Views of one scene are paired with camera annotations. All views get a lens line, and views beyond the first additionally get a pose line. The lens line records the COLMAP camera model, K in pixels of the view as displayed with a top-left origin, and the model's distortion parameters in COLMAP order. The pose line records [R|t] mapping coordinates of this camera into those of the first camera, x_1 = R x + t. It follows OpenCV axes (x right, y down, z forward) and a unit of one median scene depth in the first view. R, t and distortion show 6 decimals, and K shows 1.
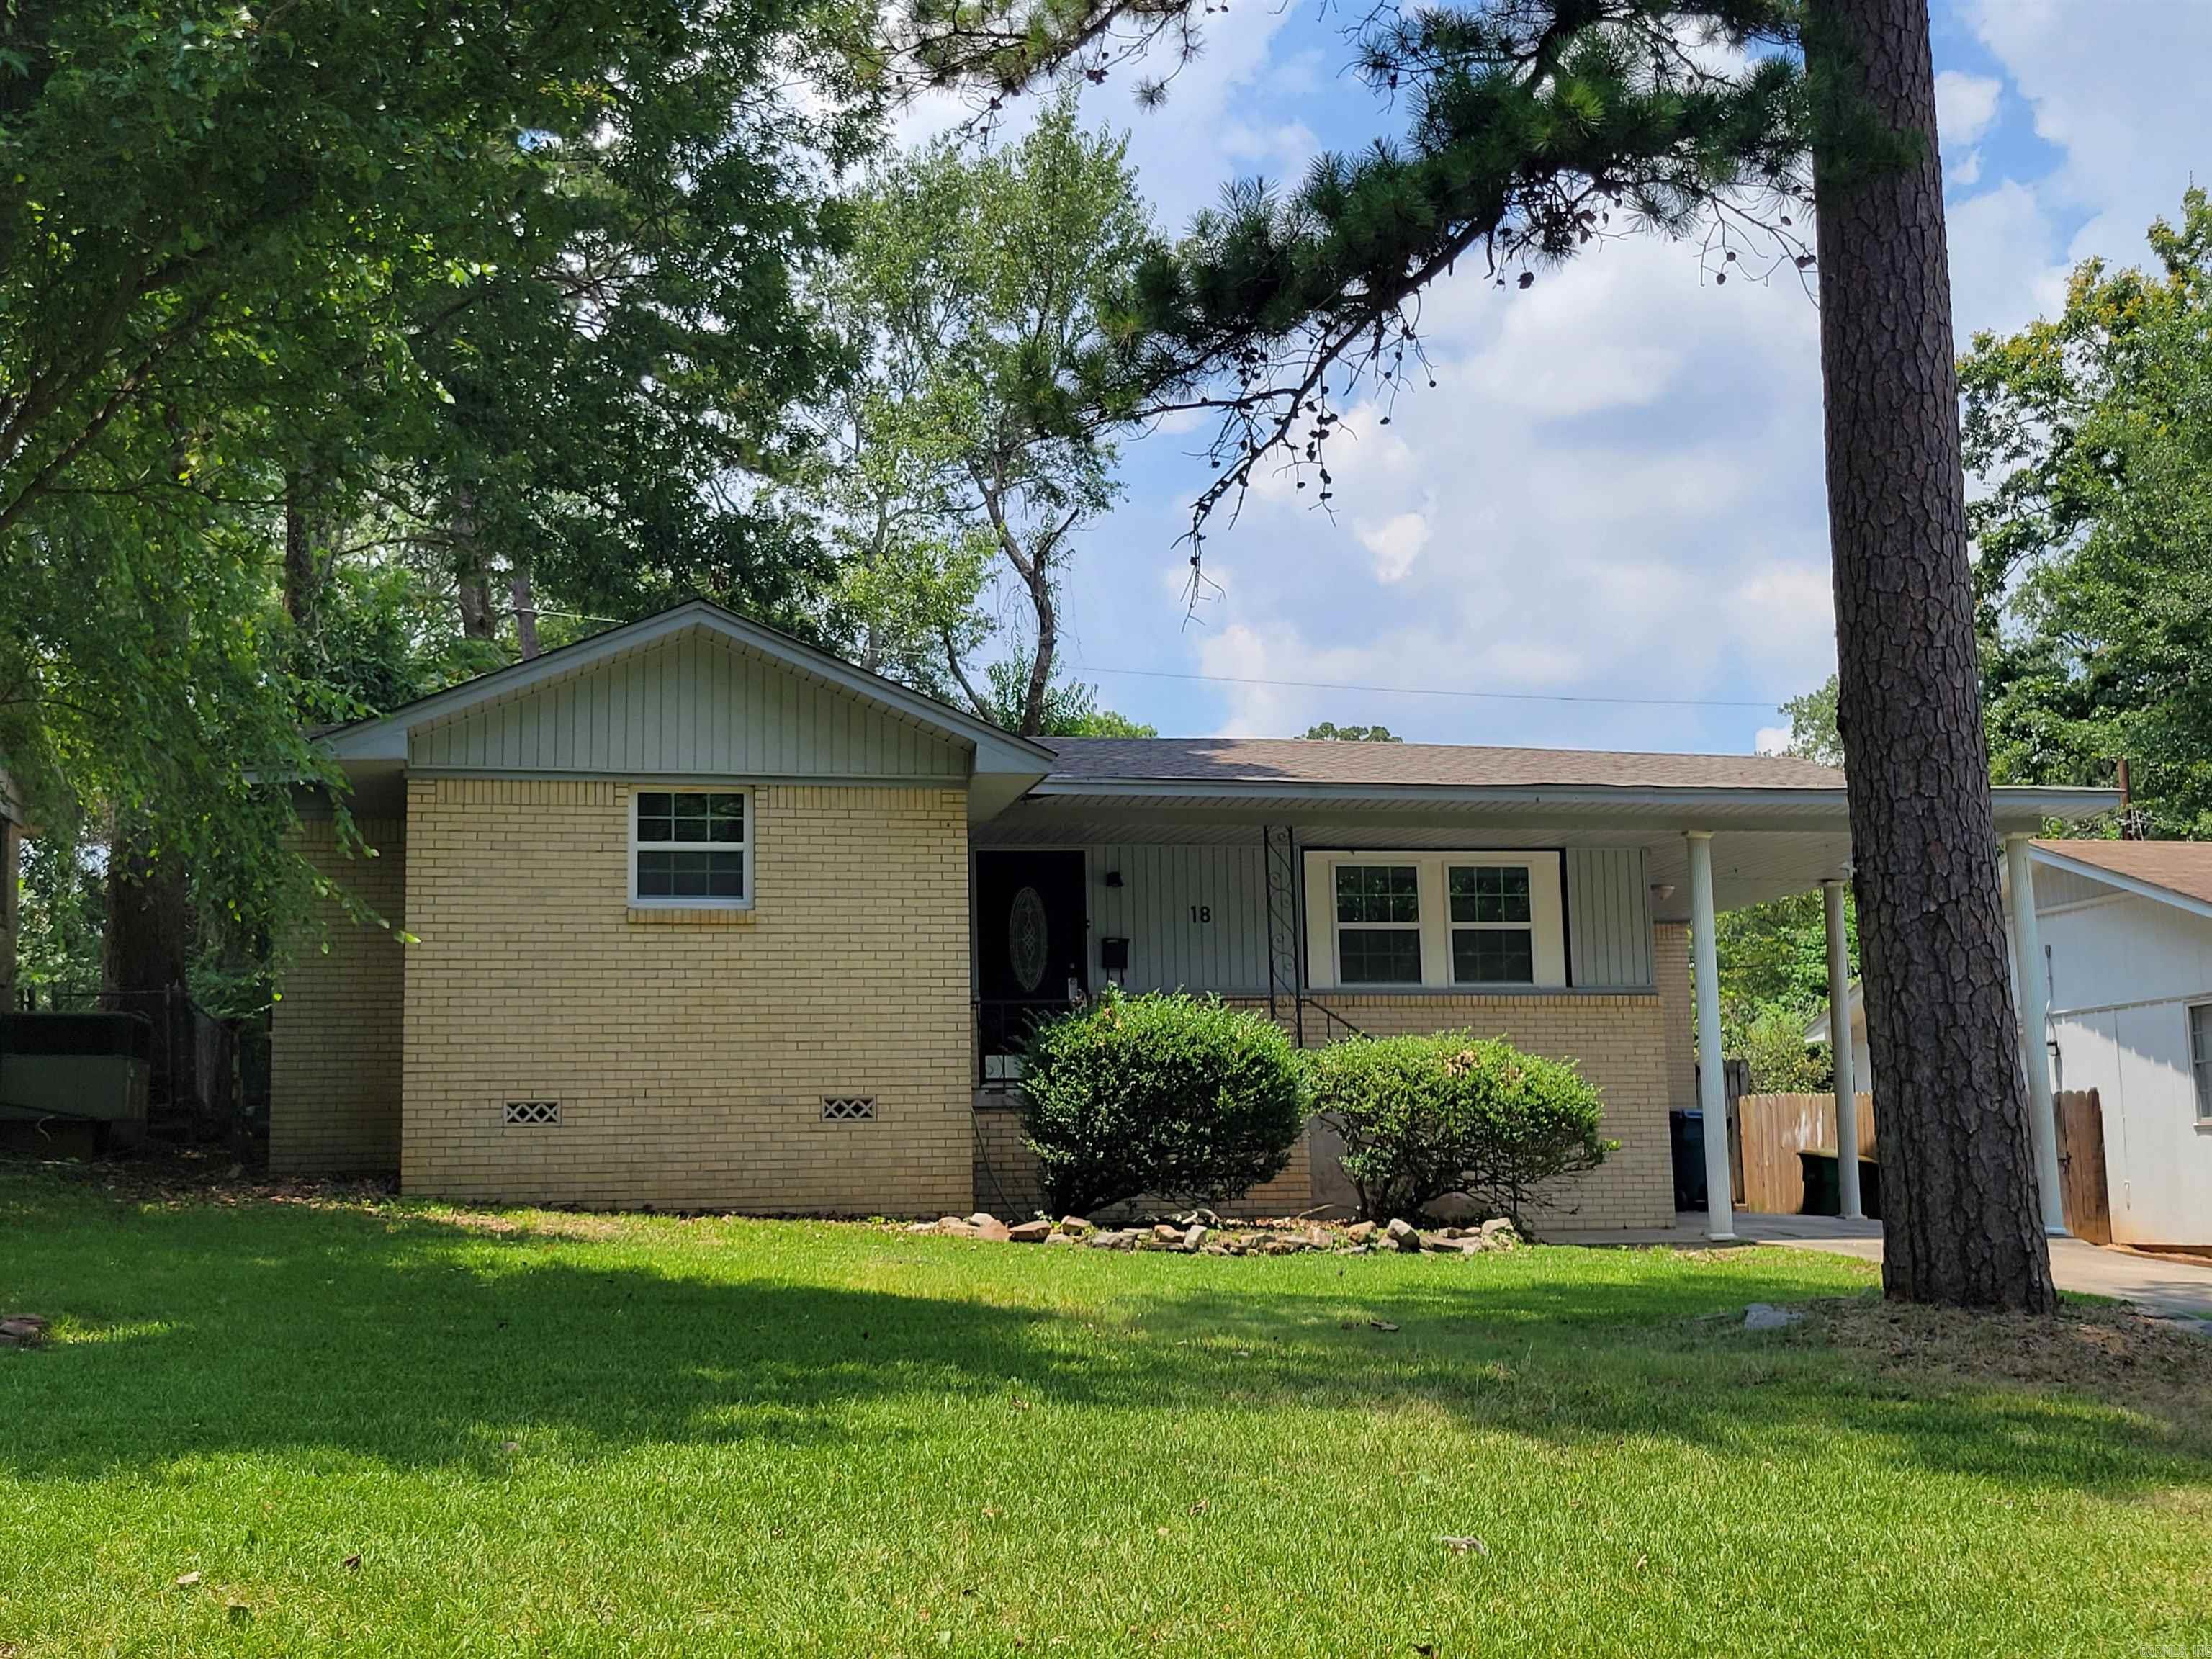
lens RADIAL K [[2579.4, 0, 1095.7], [0, 2579.4, 732.9], [0, 0, 1]] dist [-0.001492, 0.052993]
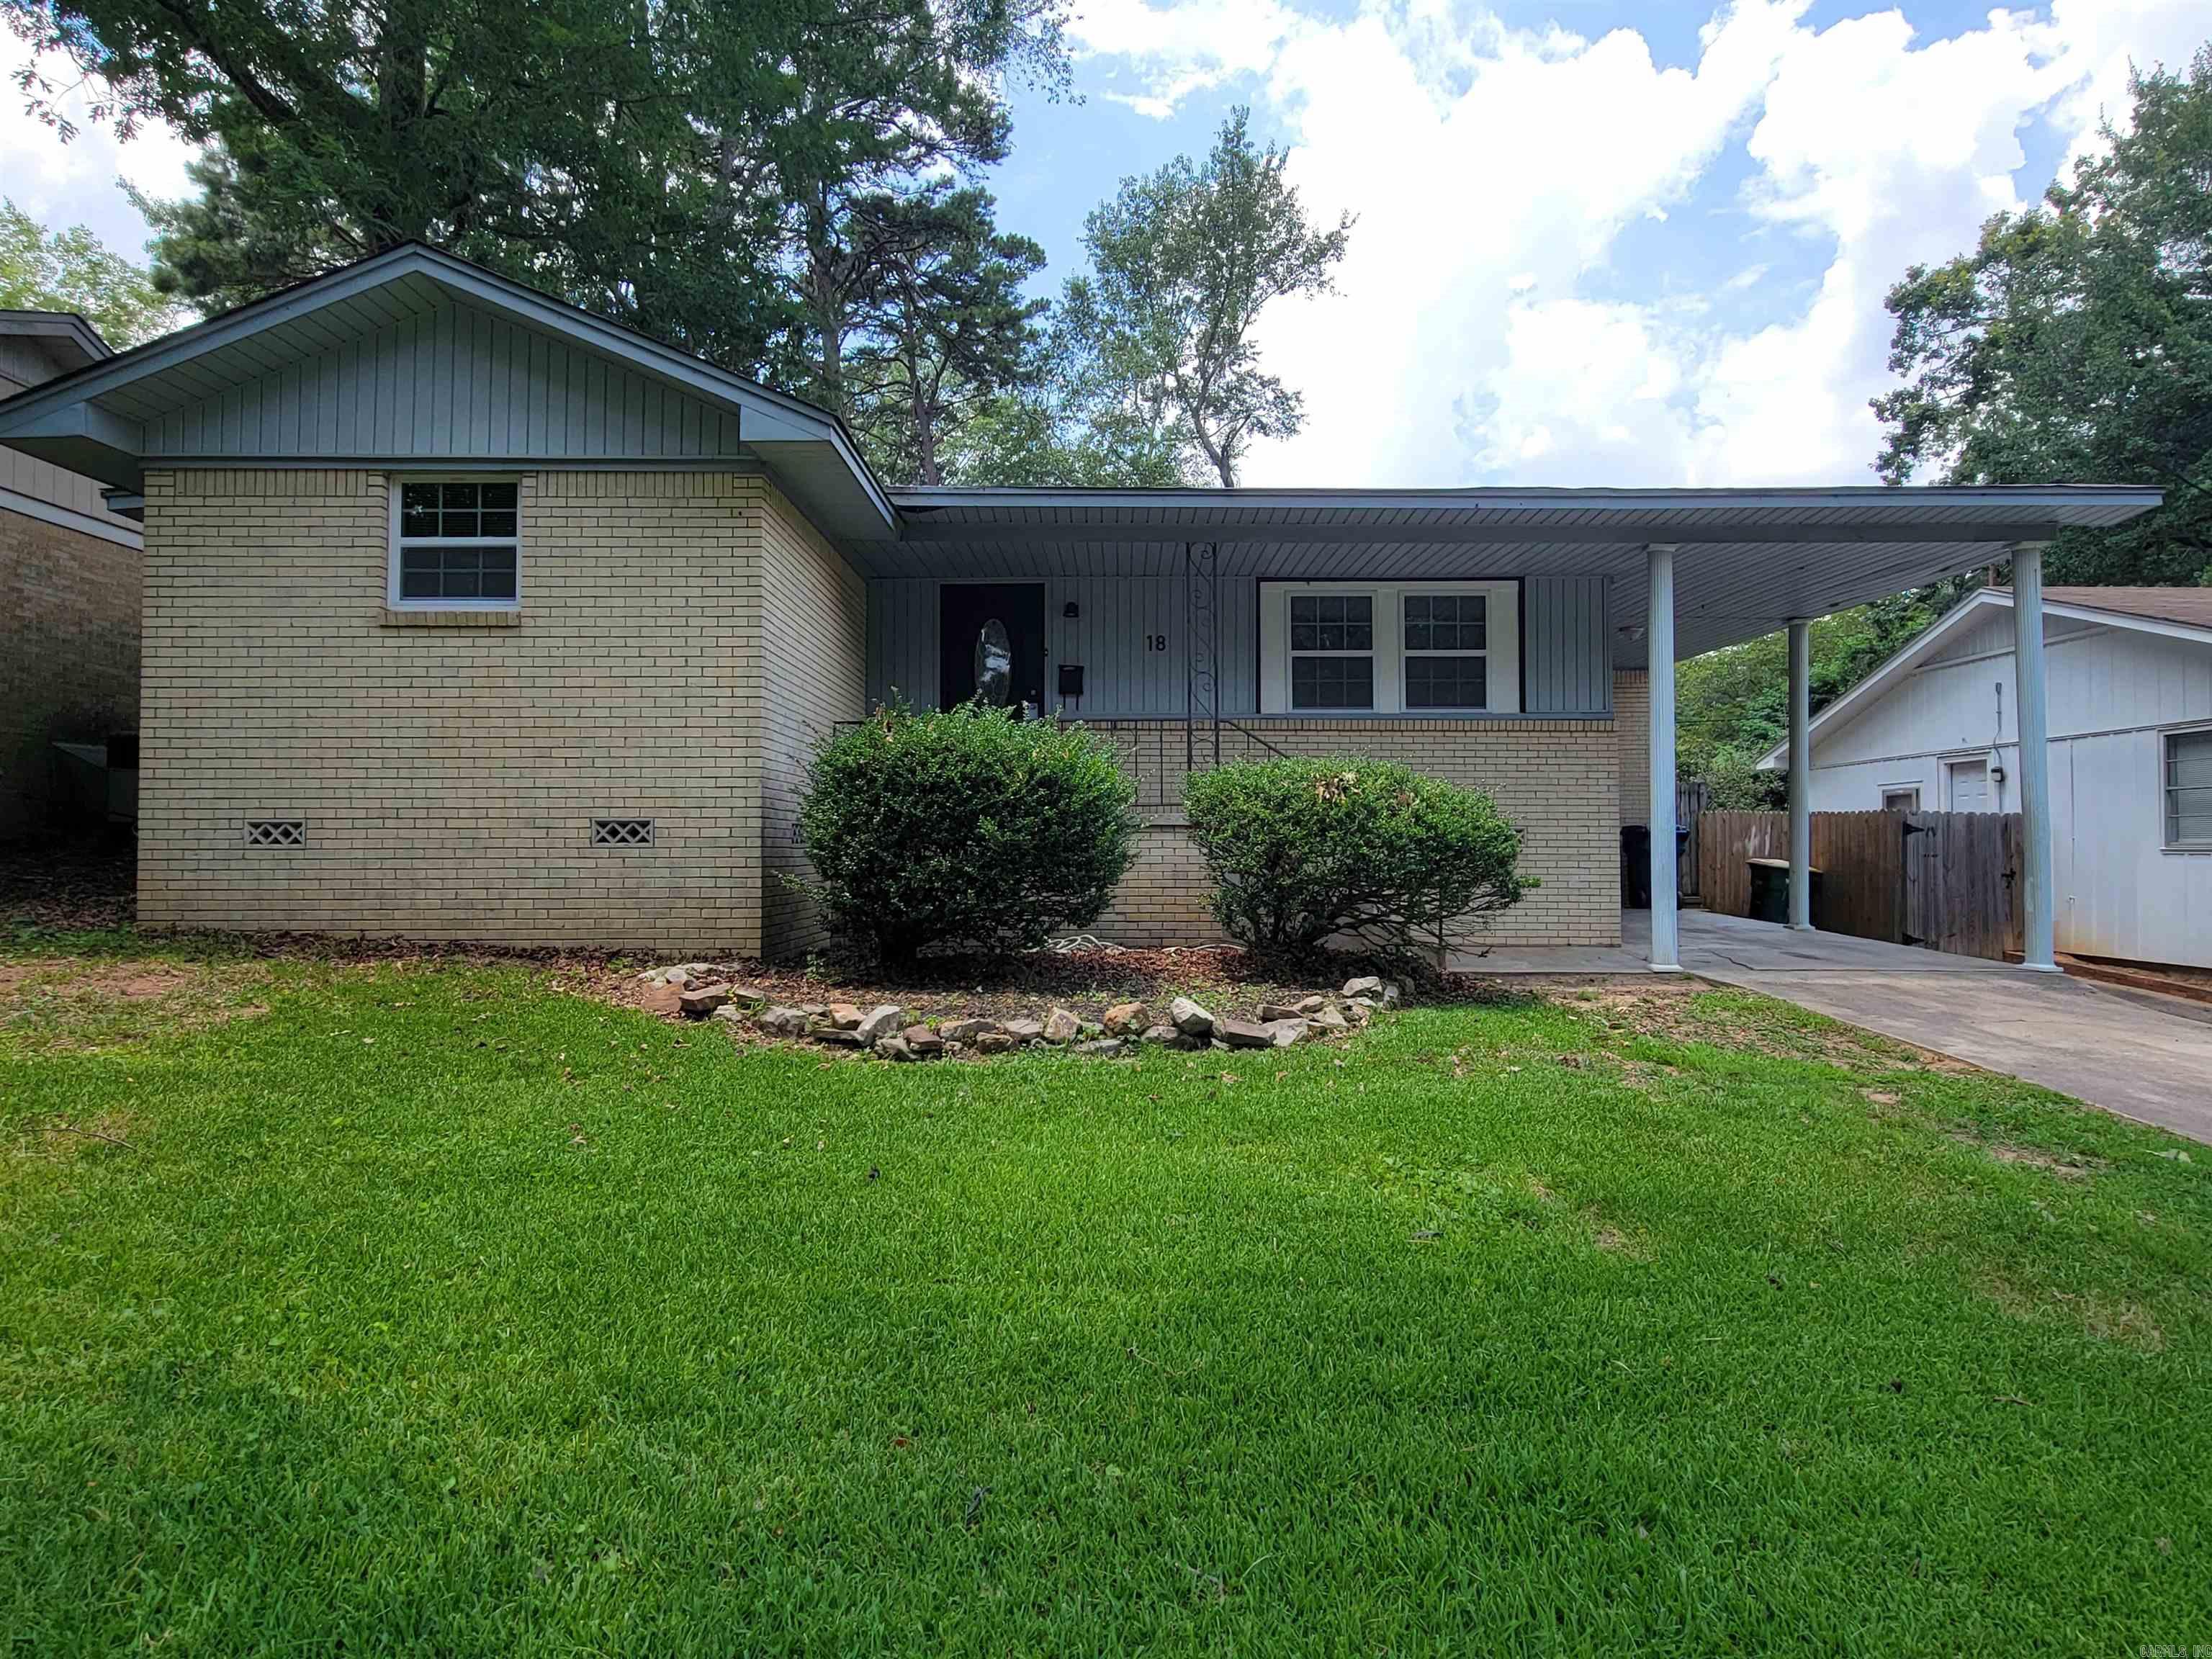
lens RADIAL K [[1288.1, 0, 1110.7], [0, 1288.1, 807.7], [0, 0, 1]] dist [-0.002634, -0.001085]
pose [[0.981932, 0.011013, -0.188911, 0.154040], [0.017223, 0.988960, 0.147175, 0.074280], [0.188446, -0.147770, 0.970903, 0.598951]]
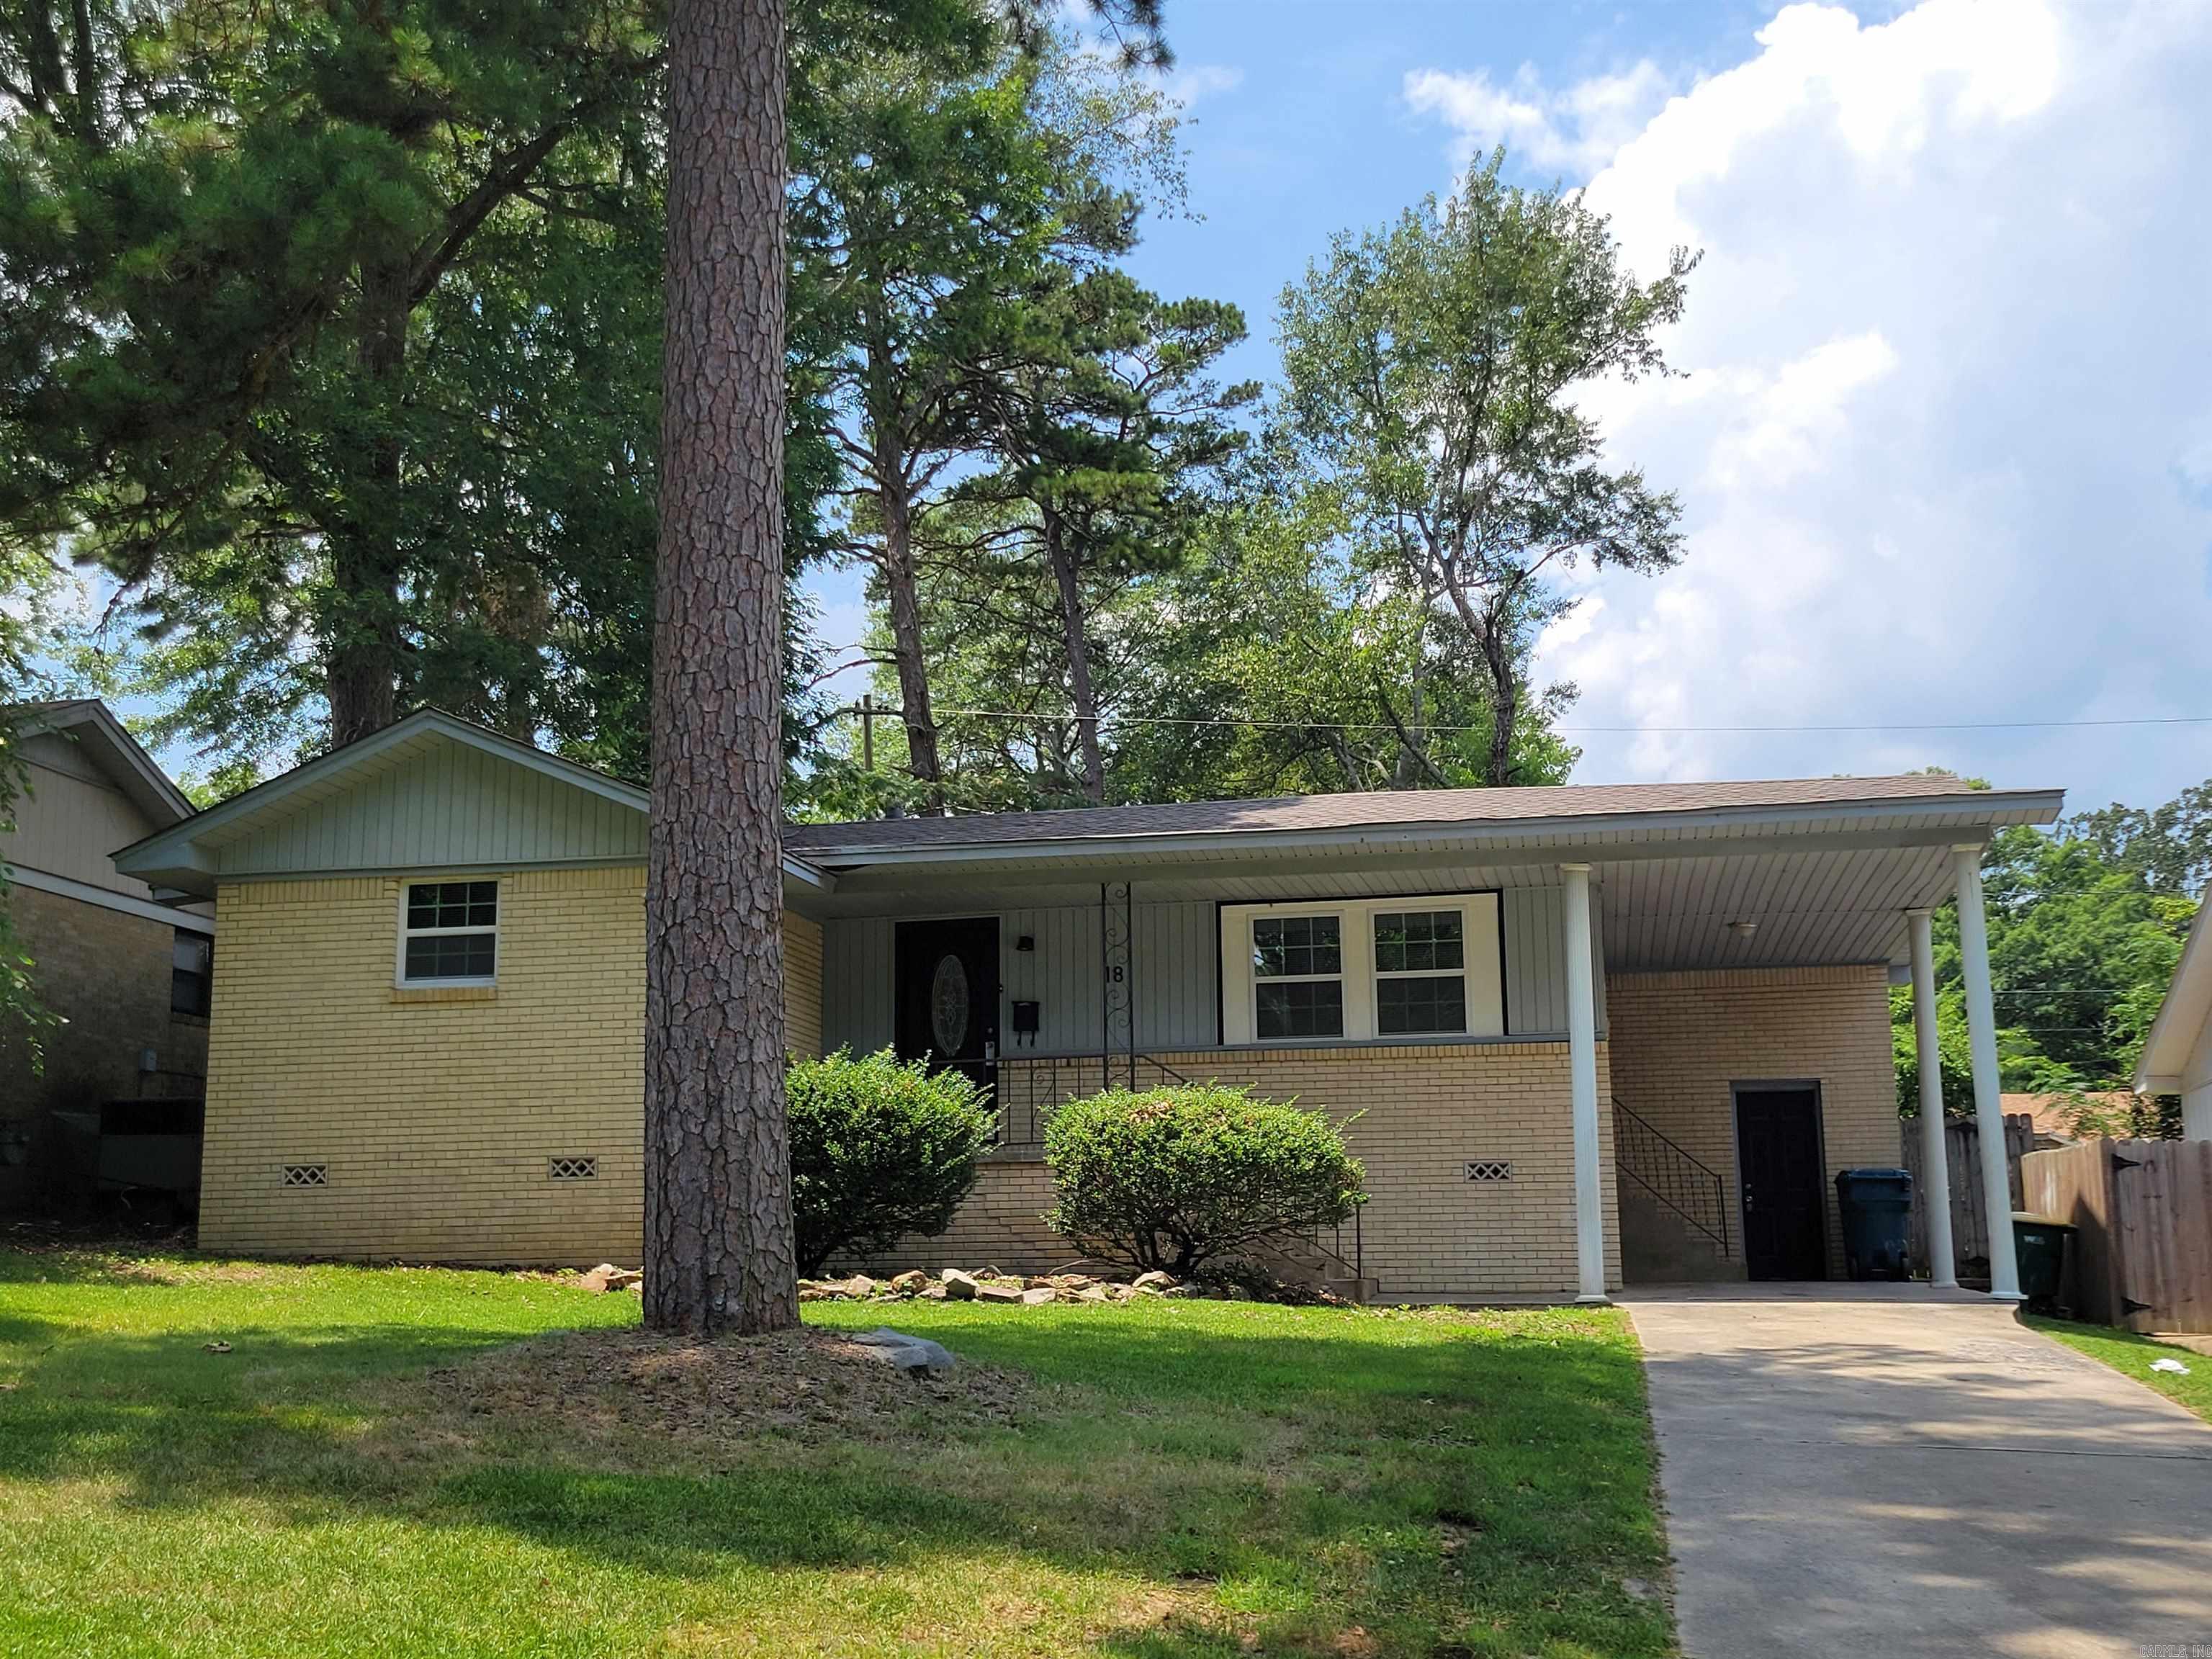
lens RADIAL K [[2579.4, 0, 1095.7], [0, 2579.4, 732.9], [0, 0, 1]] dist [-0.001492, 0.052993]
pose [[0.929228, -0.075690, -0.361671, 0.508771], [0.063076, 0.996921, -0.046576, 0.028577], [0.364083, 0.020466, 0.931142, 0.073536]]
